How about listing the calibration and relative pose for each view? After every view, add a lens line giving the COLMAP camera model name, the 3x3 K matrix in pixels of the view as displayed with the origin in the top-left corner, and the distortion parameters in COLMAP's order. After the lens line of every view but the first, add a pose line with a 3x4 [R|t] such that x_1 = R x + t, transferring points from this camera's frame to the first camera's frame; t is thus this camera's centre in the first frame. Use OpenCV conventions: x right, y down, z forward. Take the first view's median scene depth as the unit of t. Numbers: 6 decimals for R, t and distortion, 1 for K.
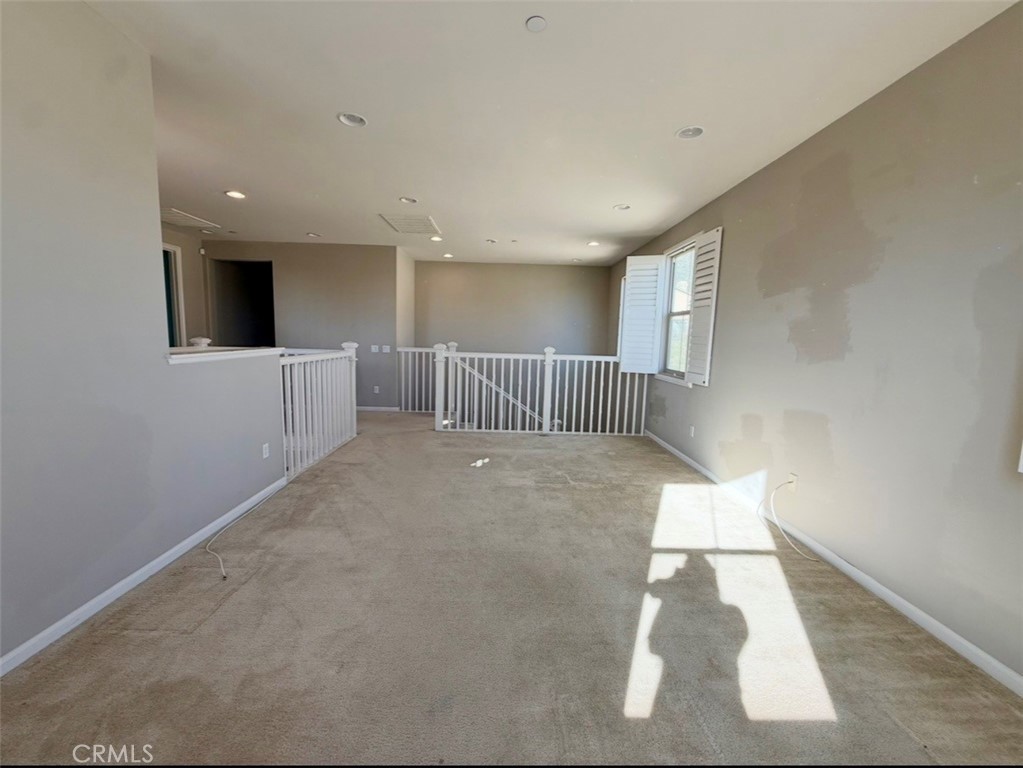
lens RADIAL K [[406.5, 0, 505.3], [0, 406.5, 382.4], [0, 0, 1]] dist [-0.000413, -0.000055]
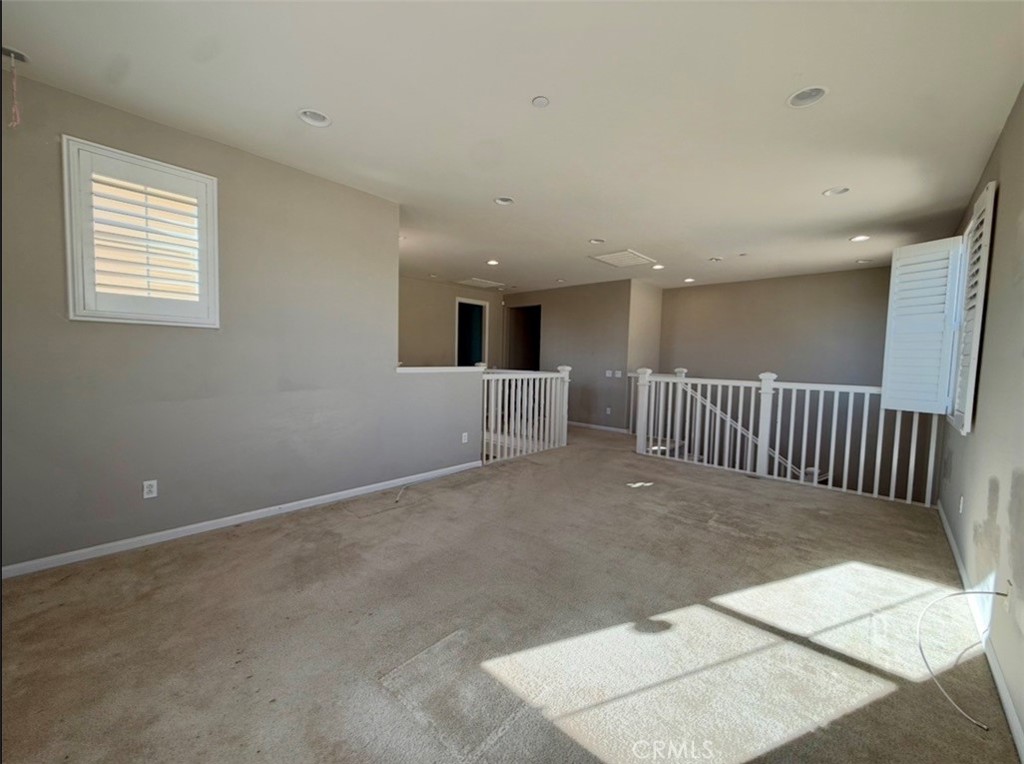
lens RADIAL K [[406.9, 0, 513.1], [0, 406.9, 383.6], [0, 0, 1]] dist [-0.000413, -0.000055]
pose [[0.723400, 0.030757, -0.689744, 0.349599], [-0.082300, 0.995726, -0.041914, 0.015835], [0.685507, 0.087086, 0.722839, 0.041206]]
